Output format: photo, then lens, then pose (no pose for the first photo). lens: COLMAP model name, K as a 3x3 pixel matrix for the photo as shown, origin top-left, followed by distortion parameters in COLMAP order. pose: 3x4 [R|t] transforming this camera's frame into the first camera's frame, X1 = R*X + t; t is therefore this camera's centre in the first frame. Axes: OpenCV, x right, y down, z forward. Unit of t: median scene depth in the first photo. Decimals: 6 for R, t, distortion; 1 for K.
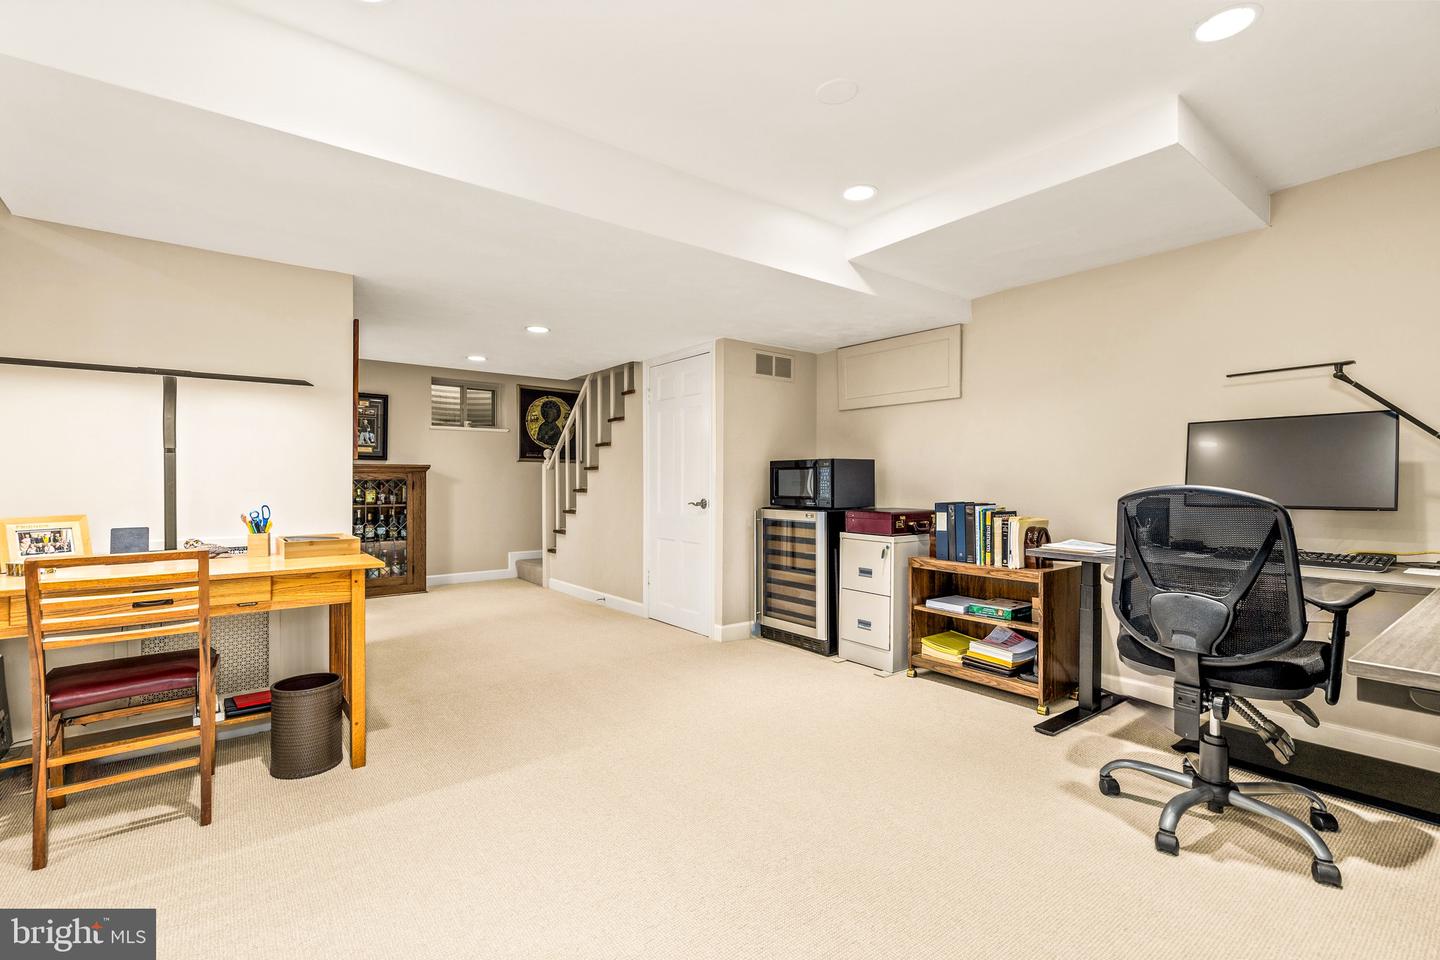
lens RADIAL K [[641.1, 0, 723.0], [0, 641.1, 477.7], [0, 0, 1]] dist [0.003729, -0.000087]
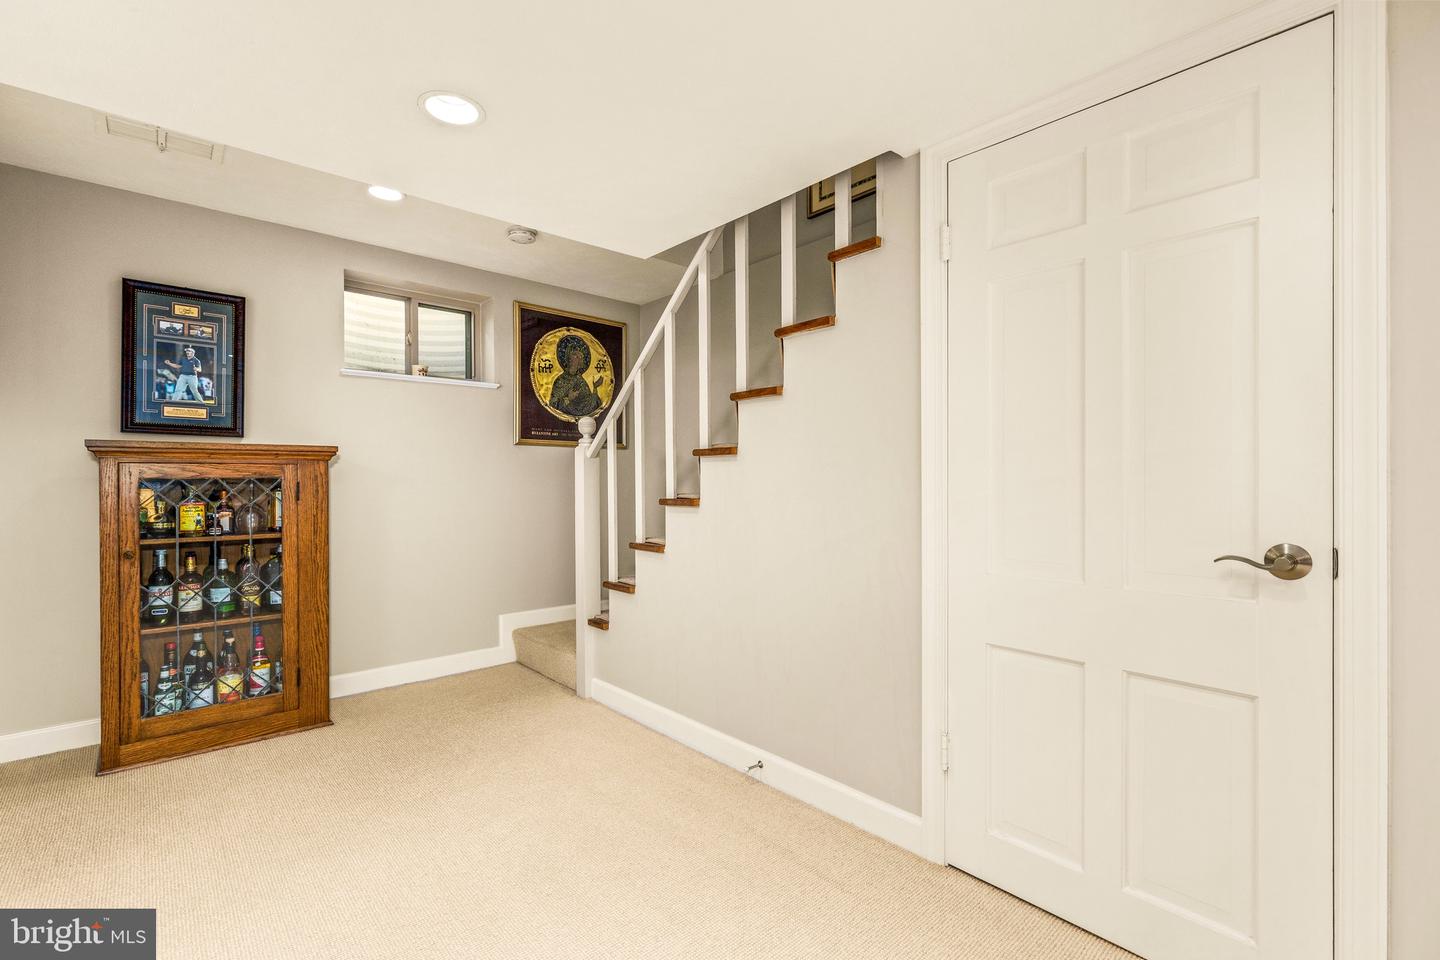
lens RADIAL K [[641.1, 0, 718.6], [0, 641.1, 484.0], [0, 0, 1]] dist [0.003729, -0.000087]
pose [[0.998133, -0.002075, 0.061044, -0.213333], [0.001426, 0.999942, 0.010674, 0.002243], [-0.061063, -0.010567, 0.998078, 0.527145]]
